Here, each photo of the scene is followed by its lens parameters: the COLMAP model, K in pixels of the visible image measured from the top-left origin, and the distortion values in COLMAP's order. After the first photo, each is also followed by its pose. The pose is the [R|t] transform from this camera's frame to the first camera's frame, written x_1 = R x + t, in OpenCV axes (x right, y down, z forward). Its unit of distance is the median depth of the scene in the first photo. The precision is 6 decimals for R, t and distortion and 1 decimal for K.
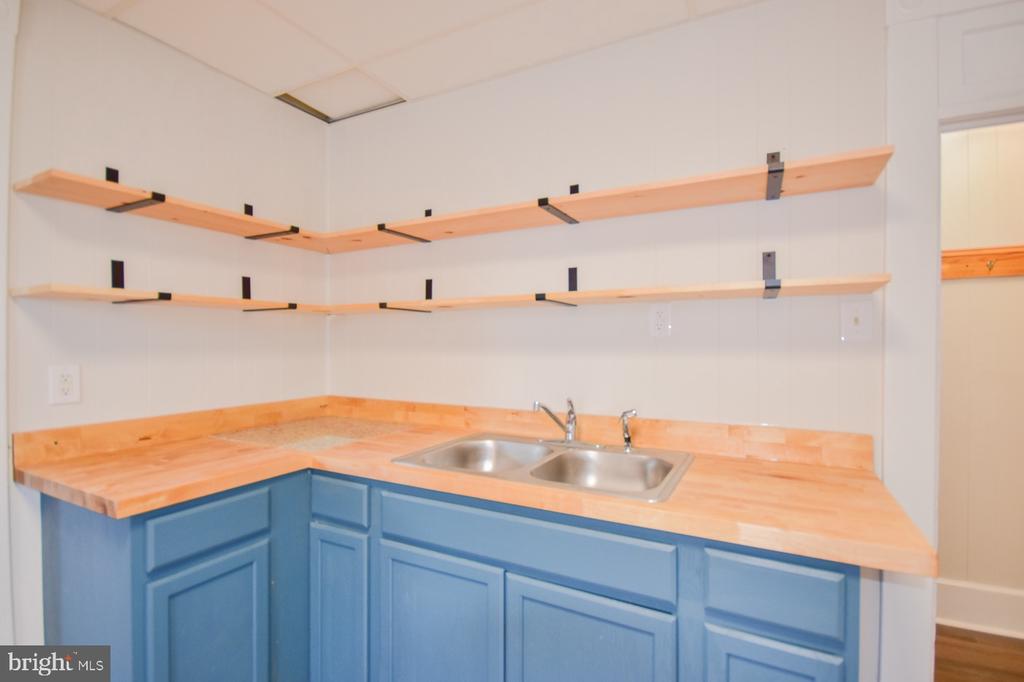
lens RADIAL K [[447.3, 0, 512.0], [0, 447.3, 341.0], [0, 0, 1]] dist [0.000174, 0.000029]
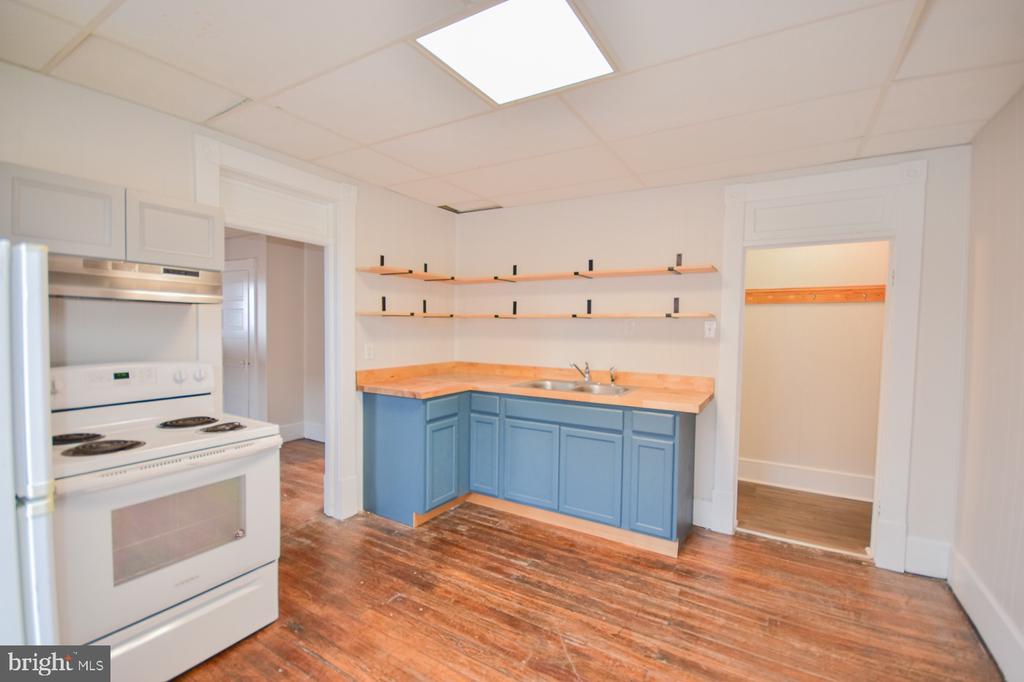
lens RADIAL K [[447.3, 0, 512.0], [0, 447.3, 341.0], [0, 0, 1]] dist [0.000174, 0.000029]
pose [[0.999112, 0.015399, -0.039224, -0.159640], [-0.013898, 0.999171, 0.038273, -0.054734], [0.039781, -0.037694, 0.998497, -1.262430]]
